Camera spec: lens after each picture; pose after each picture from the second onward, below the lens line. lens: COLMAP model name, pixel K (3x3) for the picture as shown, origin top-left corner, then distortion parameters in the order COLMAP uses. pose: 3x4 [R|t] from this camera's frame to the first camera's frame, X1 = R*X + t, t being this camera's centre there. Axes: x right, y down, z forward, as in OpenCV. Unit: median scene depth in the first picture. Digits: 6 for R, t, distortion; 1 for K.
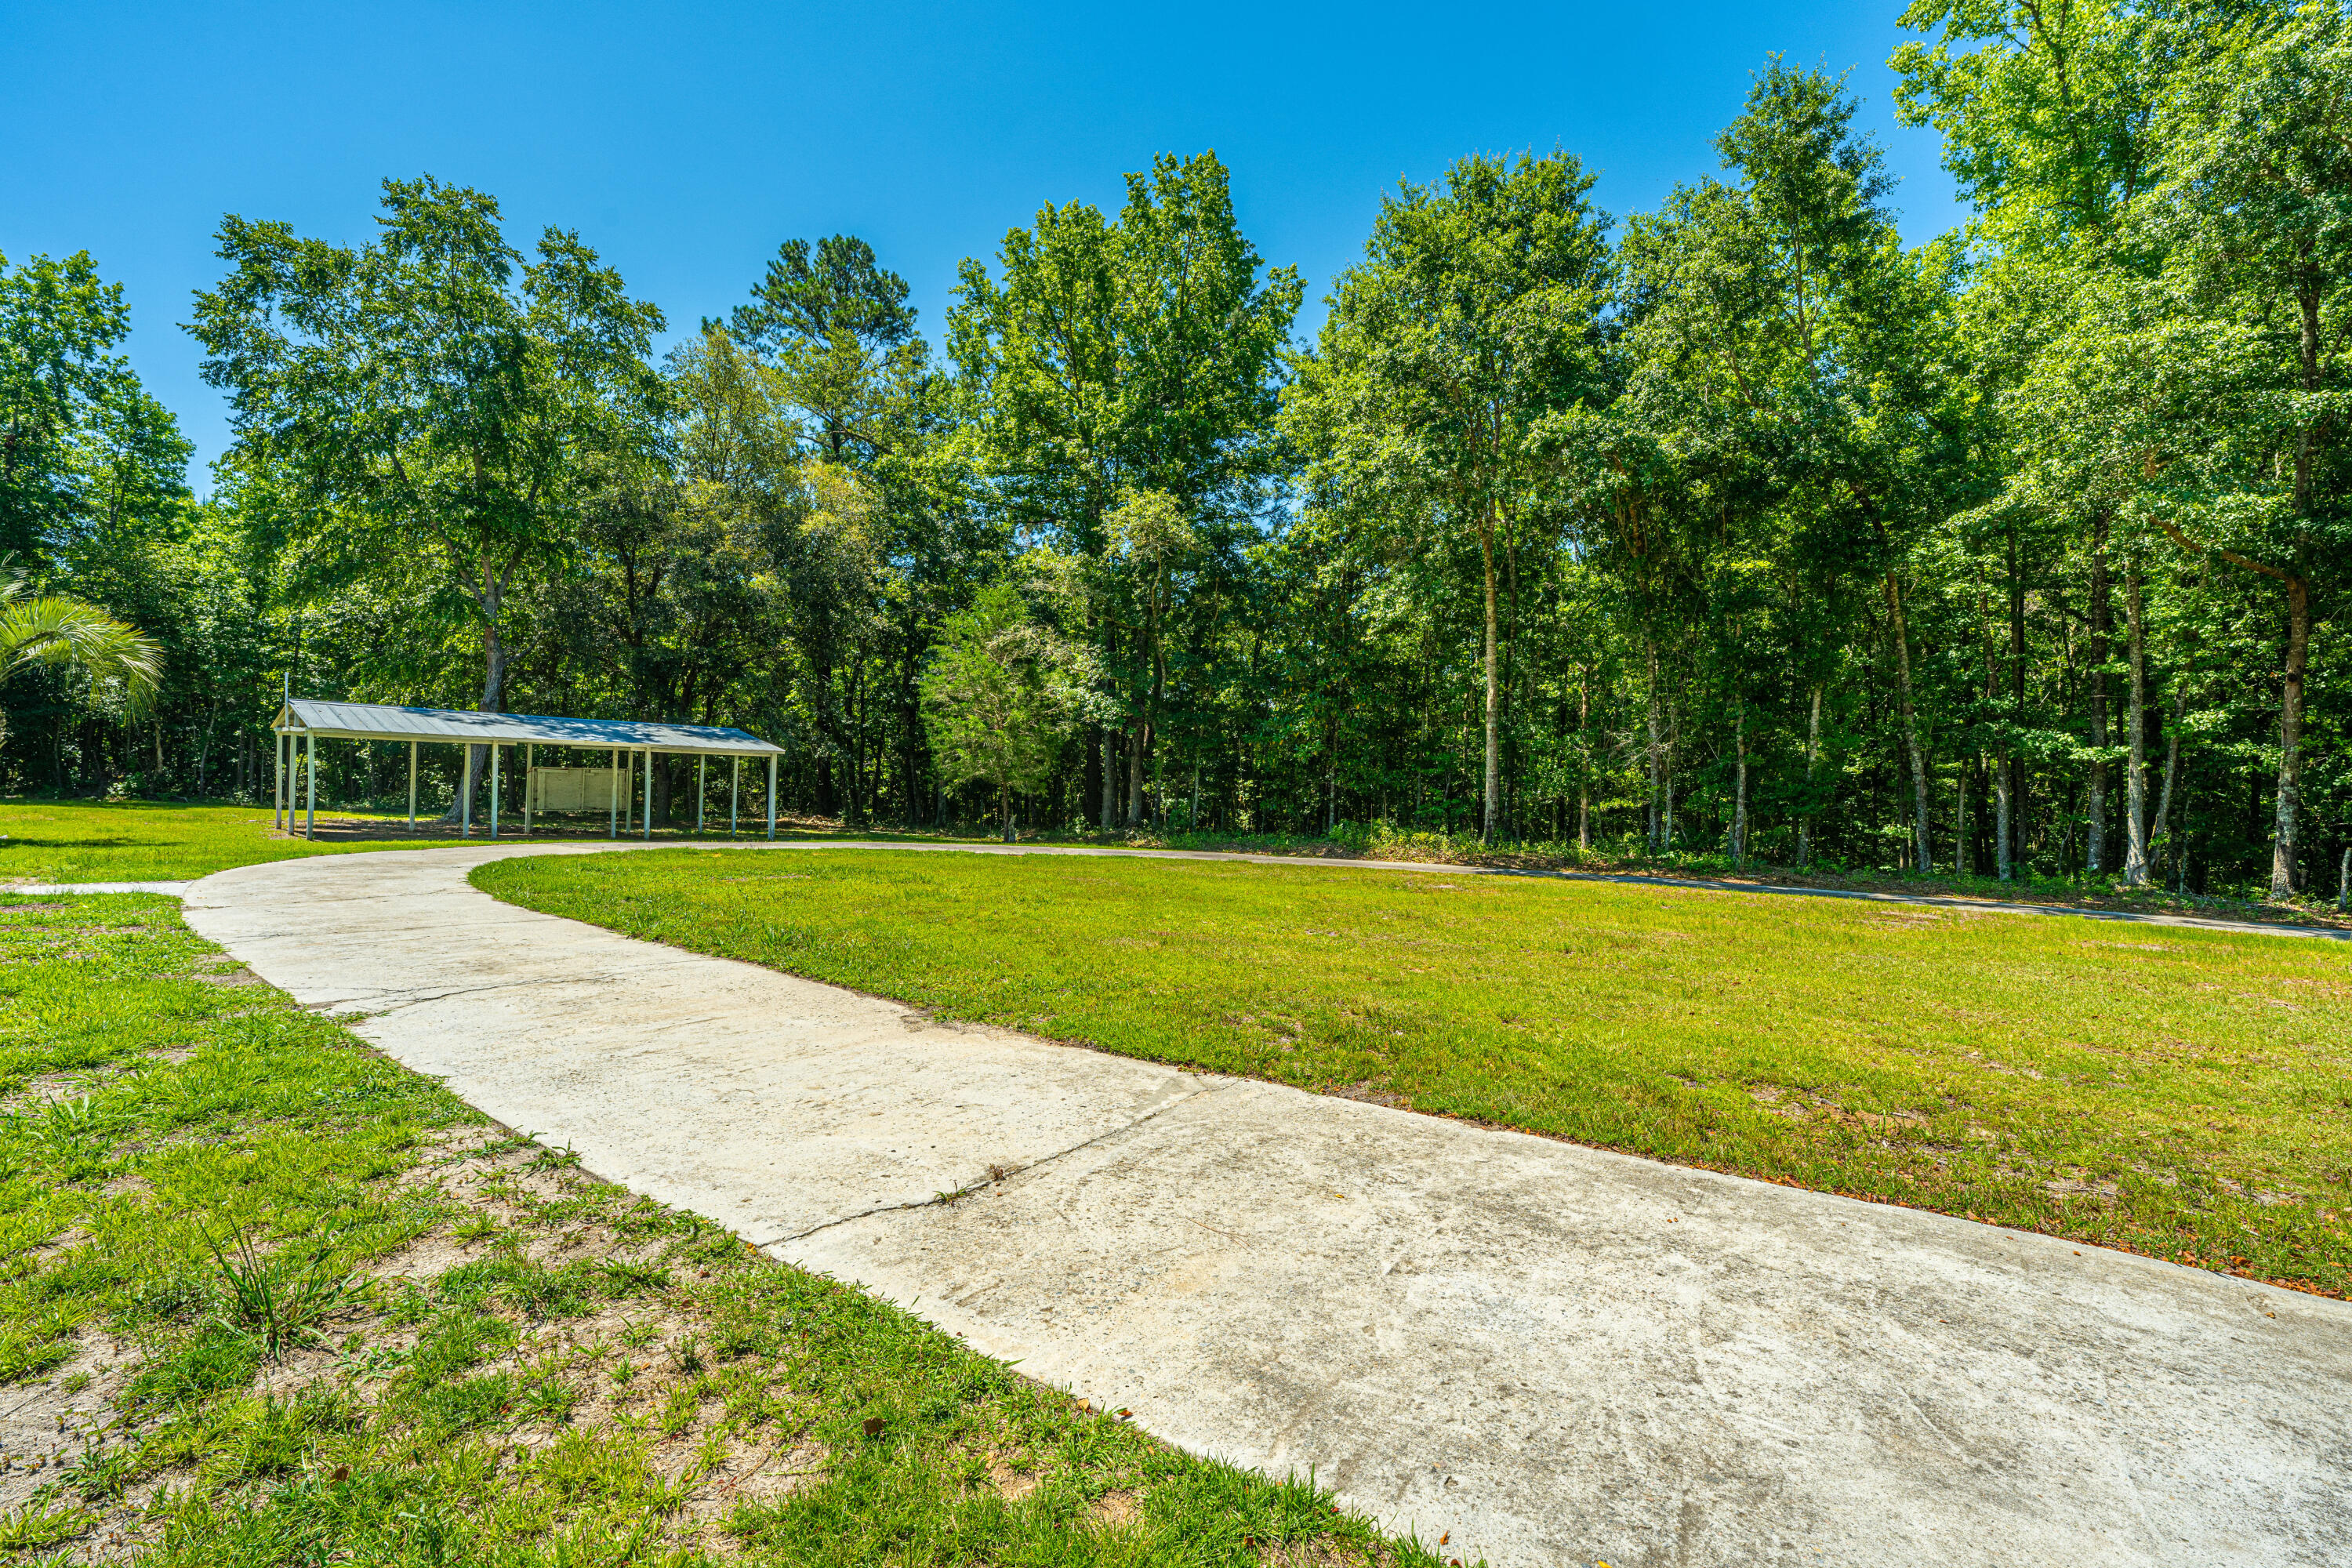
lens RADIAL K [[967.2, 0, 1250.3], [0, 967.2, 790.9], [0, 0, 1]] dist [-0.001653, -0.000613]
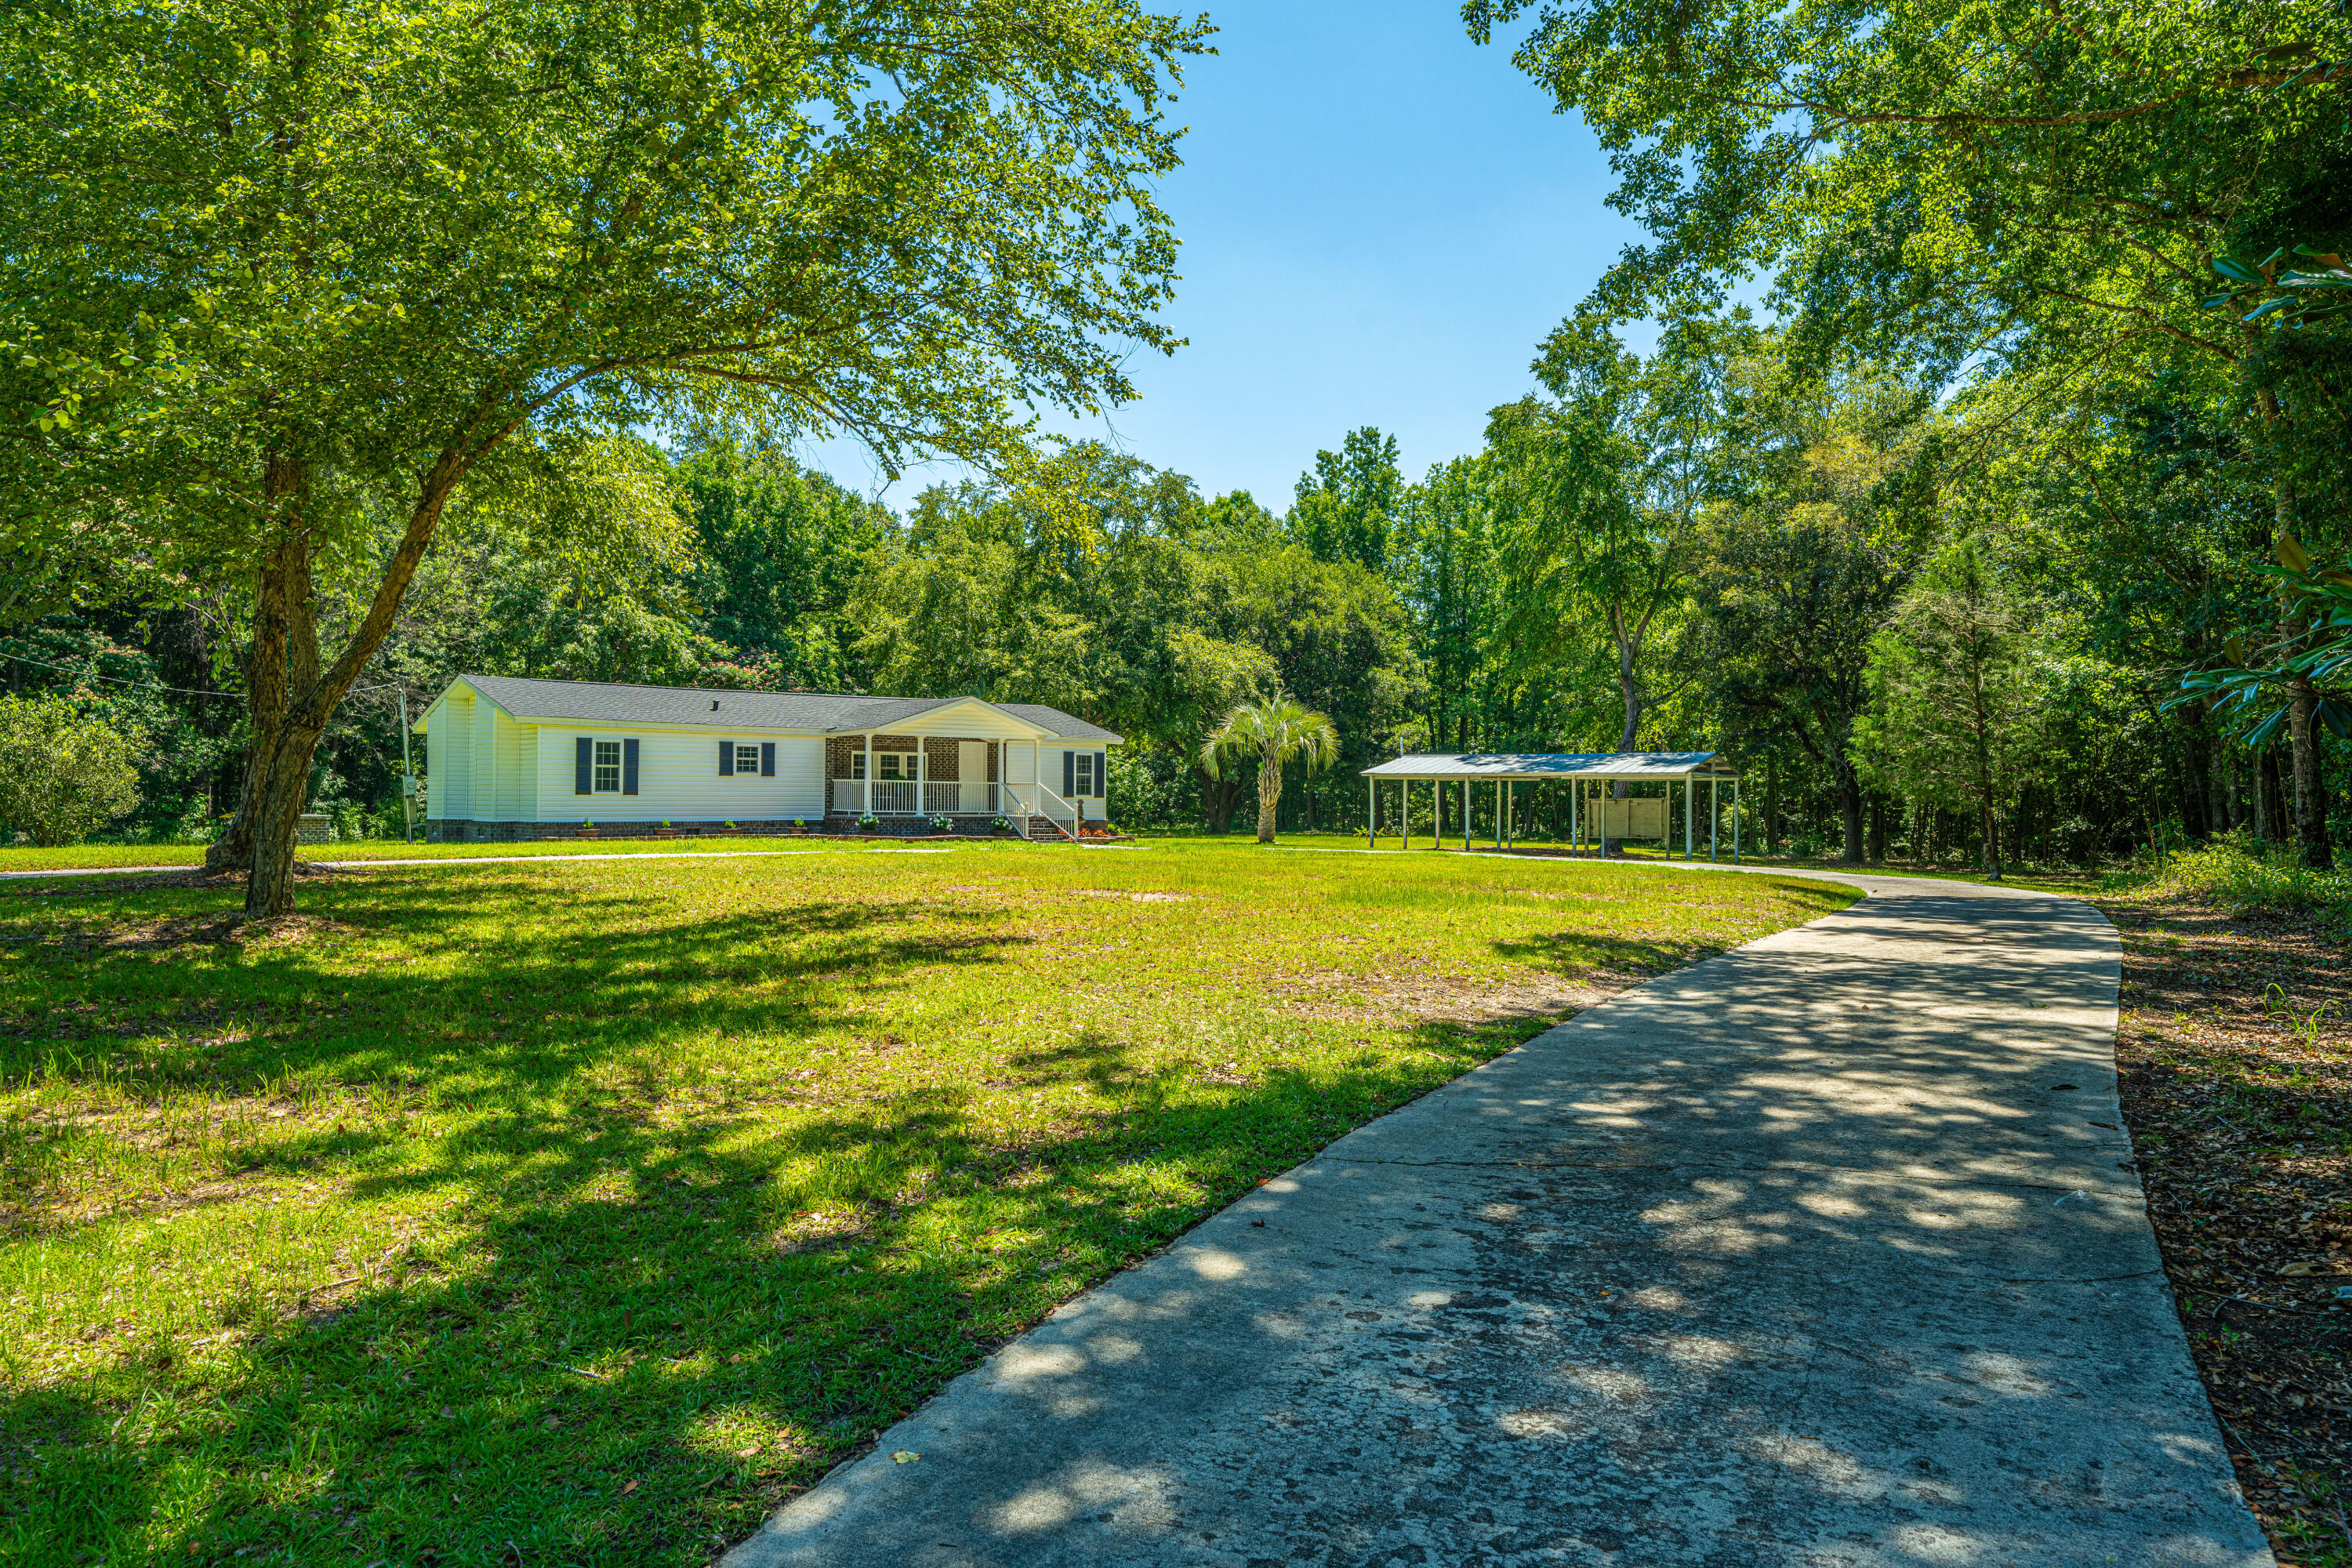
lens RADIAL K [[1567.6, 0, 1197.2], [0, 1567.6, 778.6], [0, 0, 1]] dist [-0.000236, 0.001153]
pose [[0.122124, -0.050632, -0.991222, 7.387871], [-0.012277, 0.998544, -0.052518, 0.389668], [0.992439, 0.018583, 0.121325, 2.203797]]
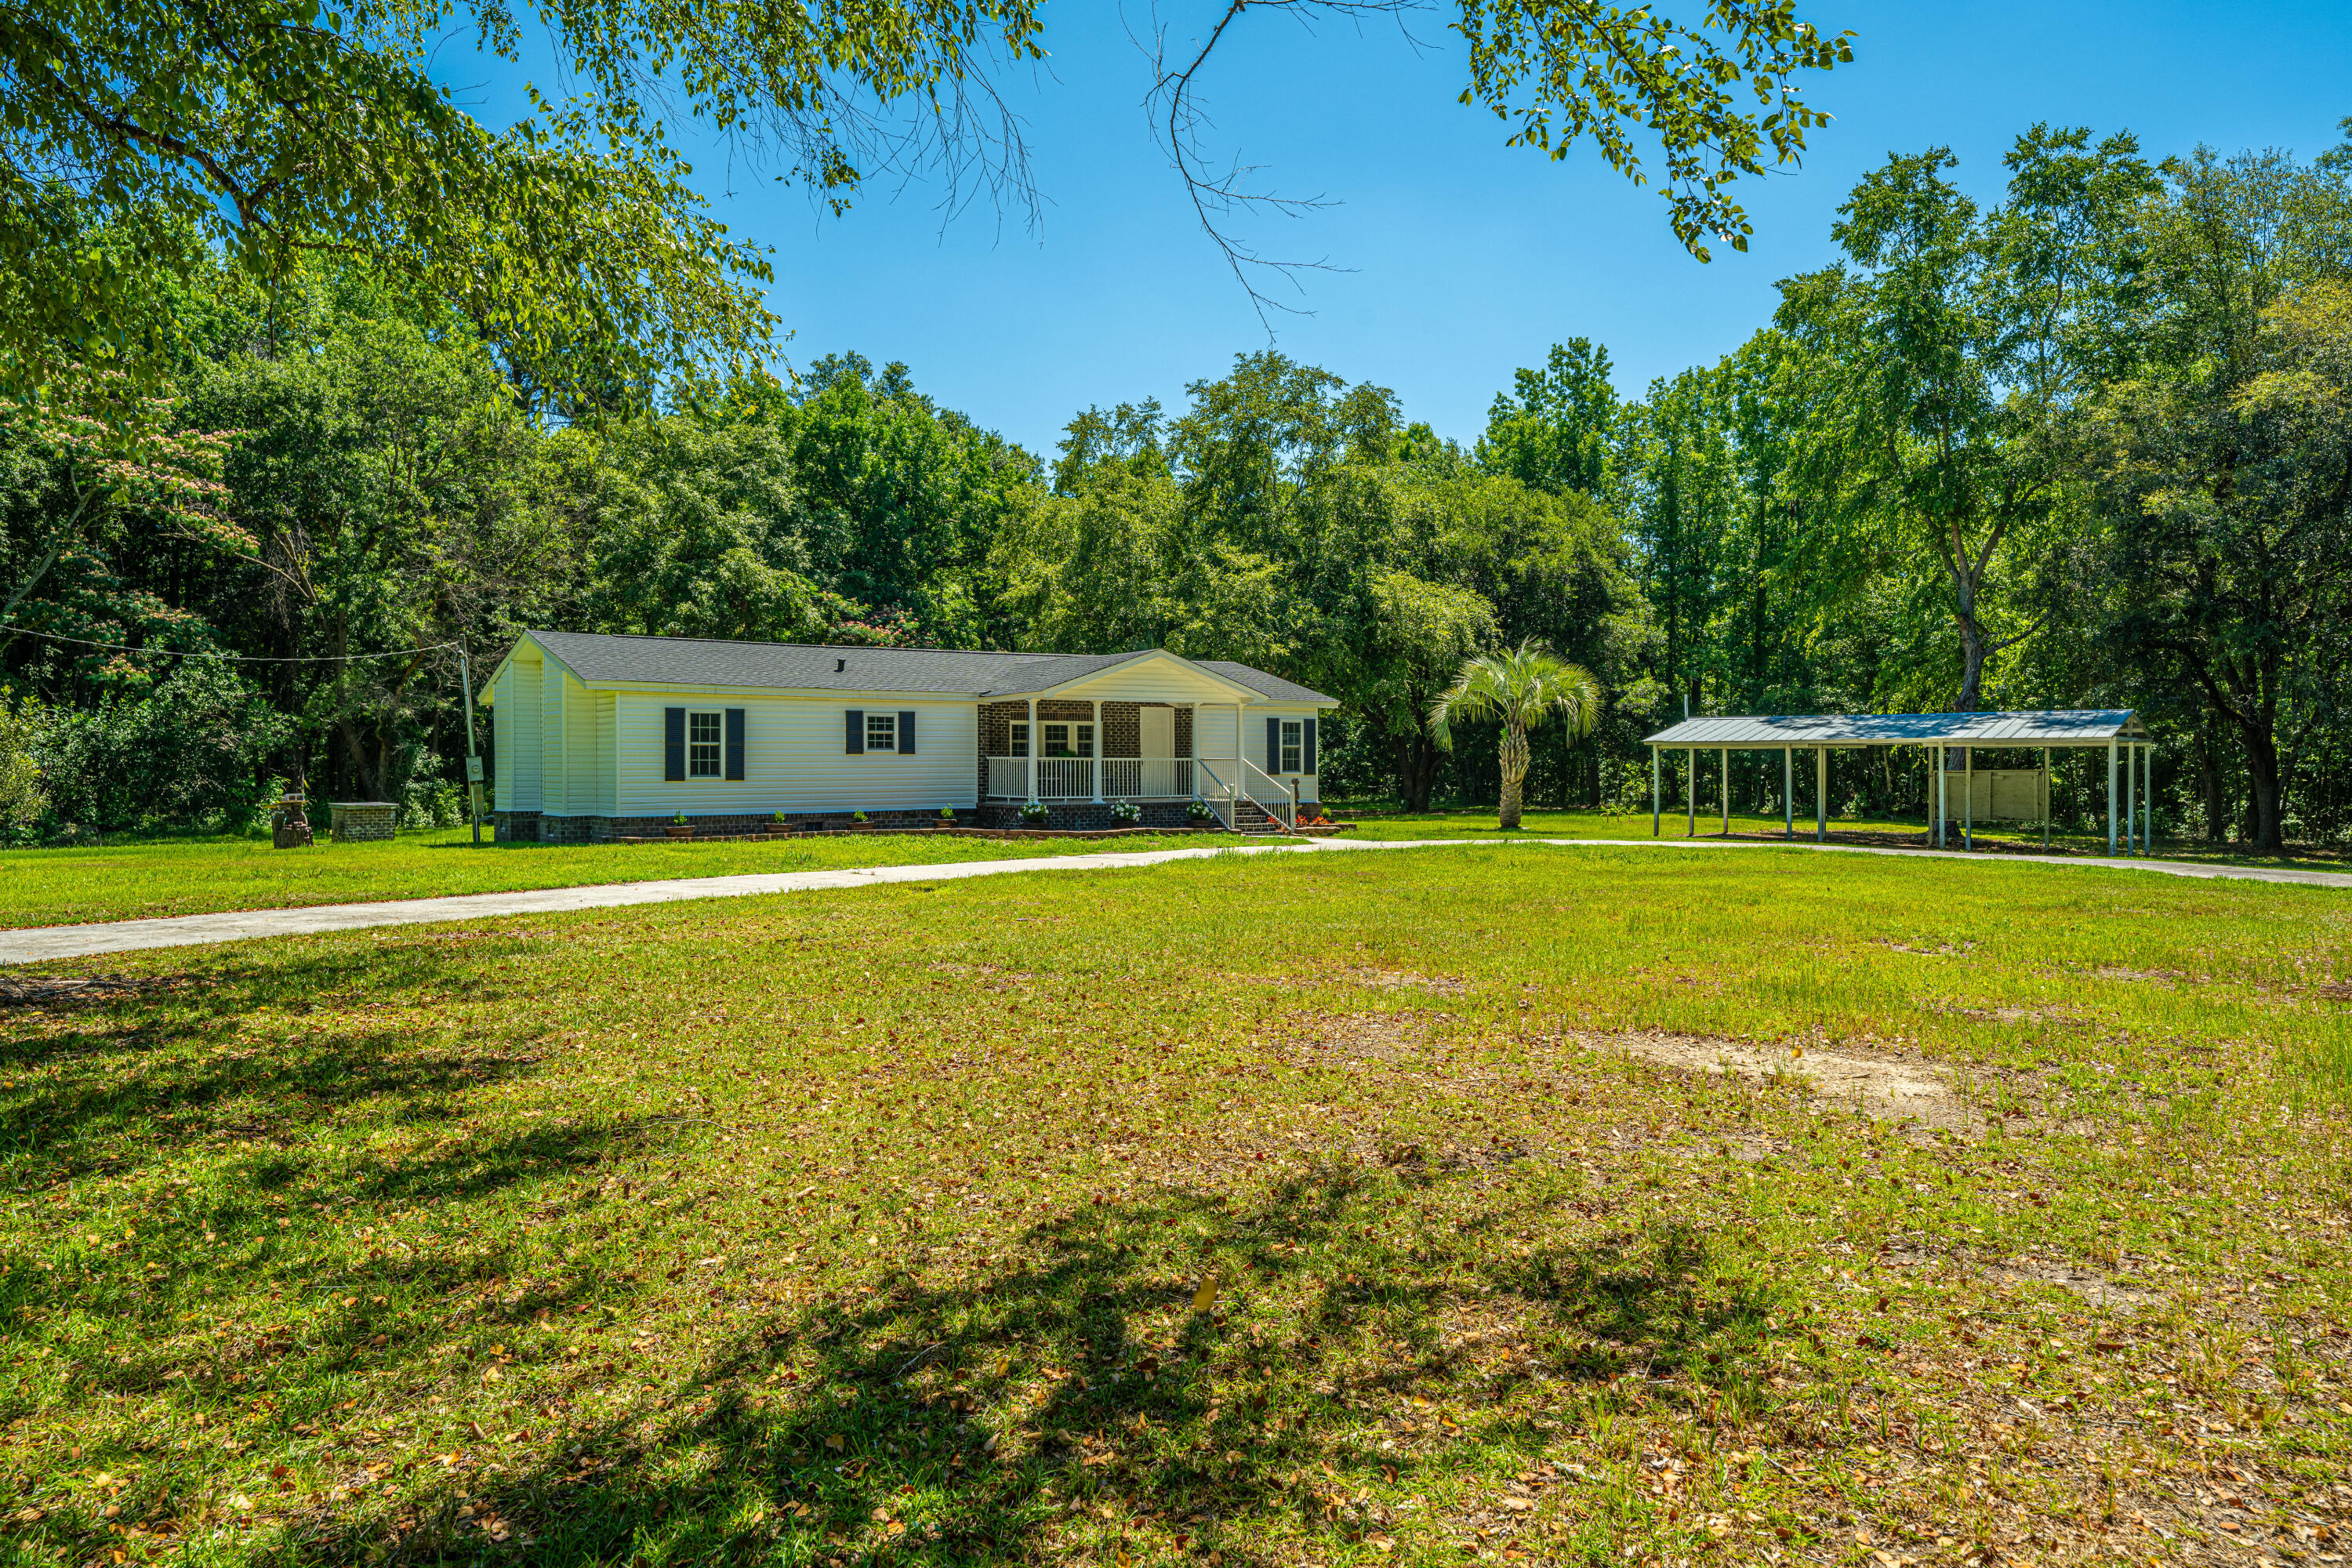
lens RADIAL K [[1581.4, 0, 1199.0], [0, 1581.4, 775.7], [0, 0, 1]] dist [0.000728, -0.002753]
pose [[0.040257, -0.030999, -0.998708, 4.970609], [-0.006495, 0.999489, -0.031285, 0.219949], [0.999168, 0.007747, 0.040035, 1.824079]]
